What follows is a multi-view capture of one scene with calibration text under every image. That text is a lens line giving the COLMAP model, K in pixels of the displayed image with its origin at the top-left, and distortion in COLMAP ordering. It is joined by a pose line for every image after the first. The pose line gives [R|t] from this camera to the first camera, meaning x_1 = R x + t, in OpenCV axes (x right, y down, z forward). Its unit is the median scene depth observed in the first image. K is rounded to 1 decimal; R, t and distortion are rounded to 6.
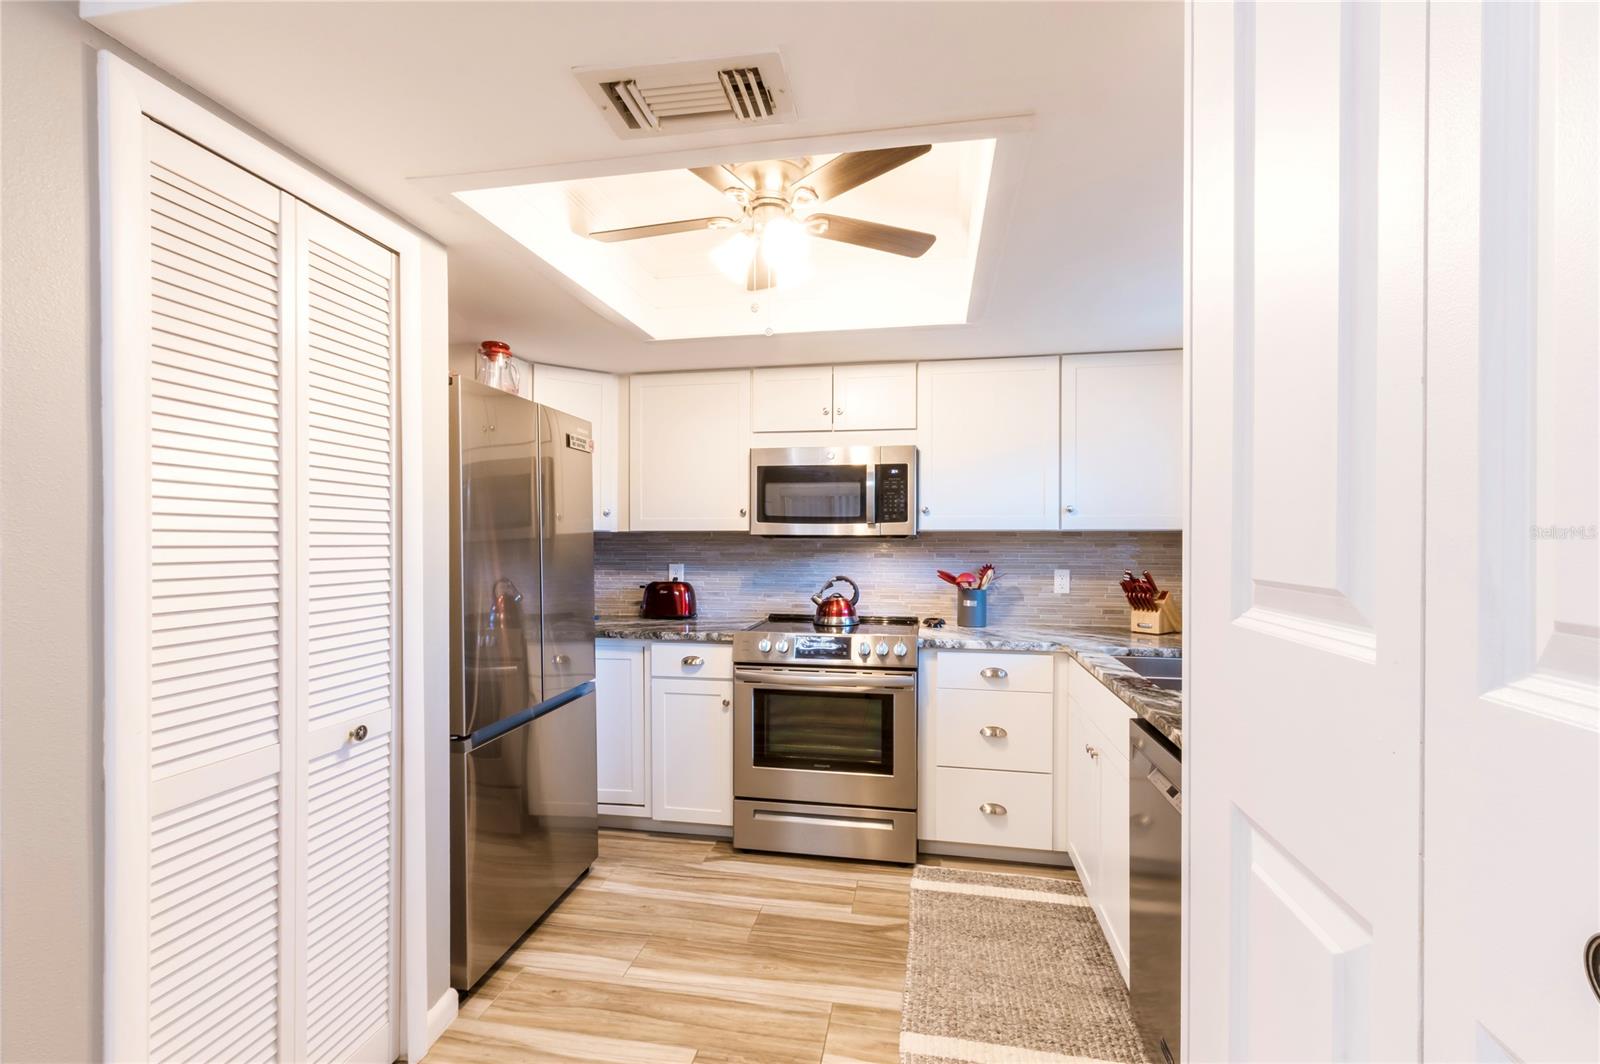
lens RADIAL K [[703.0, 0, 797.5], [0, 703.0, 544.2], [0, 0, 1]] dist [0.005292, -0.000462]
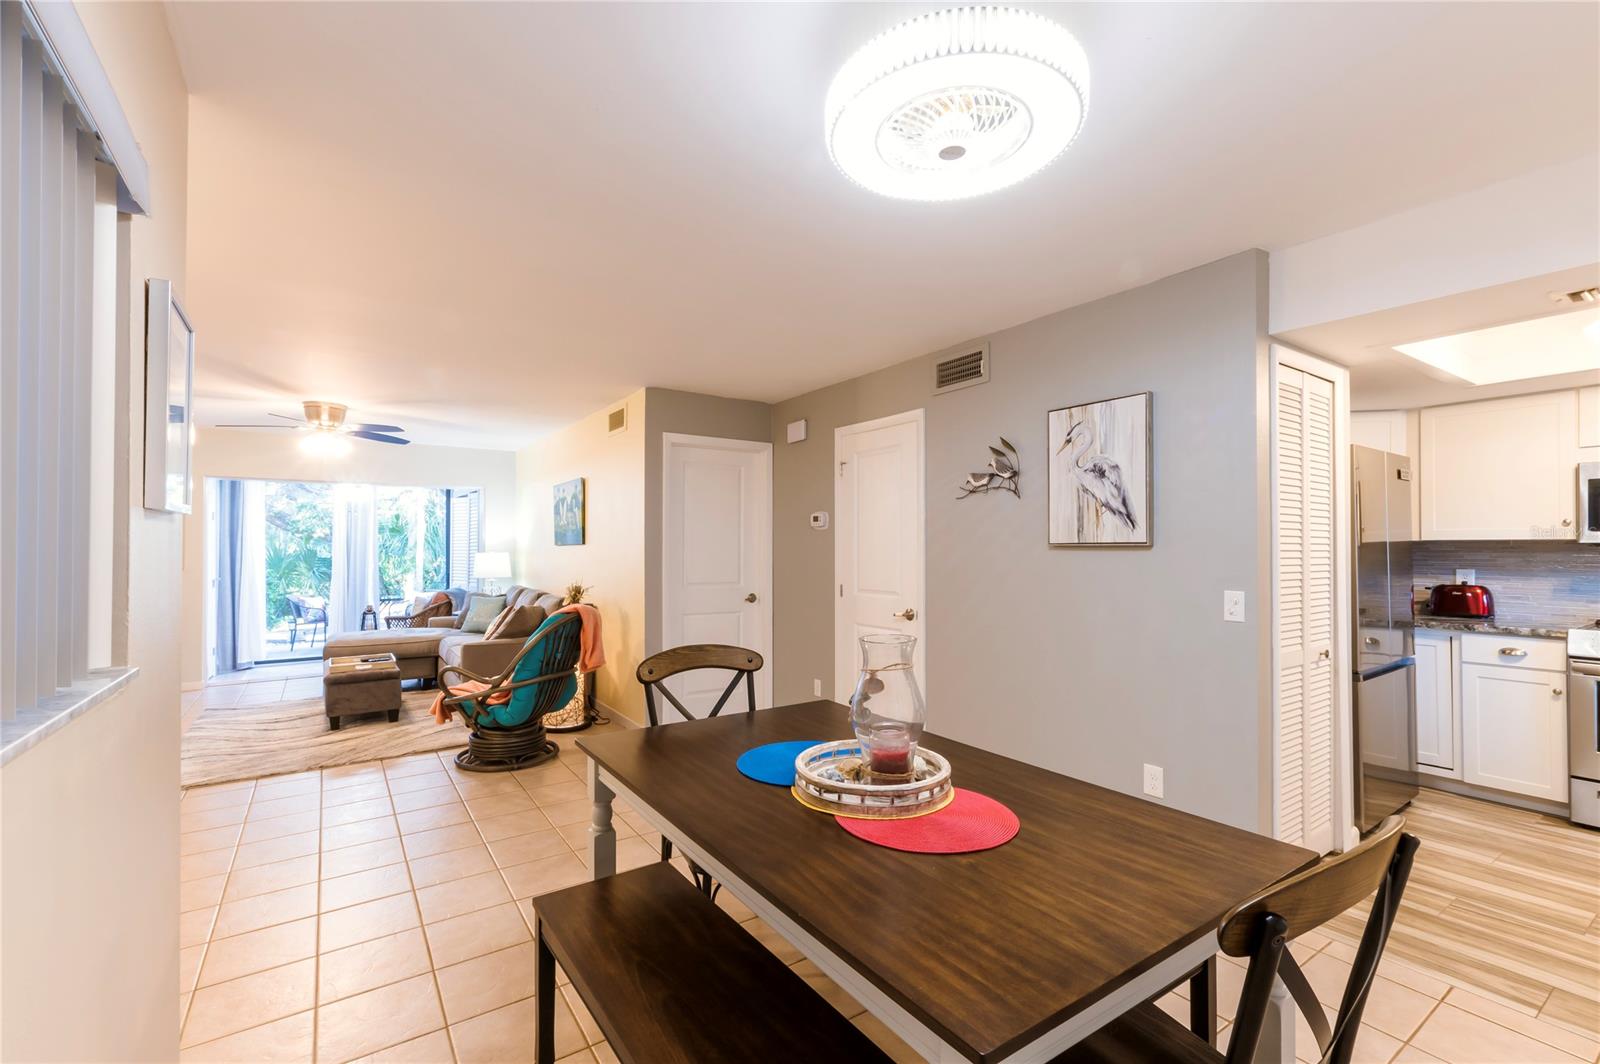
lens RADIAL K [[703.0, 0, 795.8], [0, 703.0, 542.5], [0, 0, 1]] dist [0.005292, -0.000462]
pose [[0.706301, -0.006139, -0.707885, -0.172949], [-0.004067, 0.999911, -0.012730, 0.005583], [0.707900, 0.011870, 0.706213, -0.725531]]
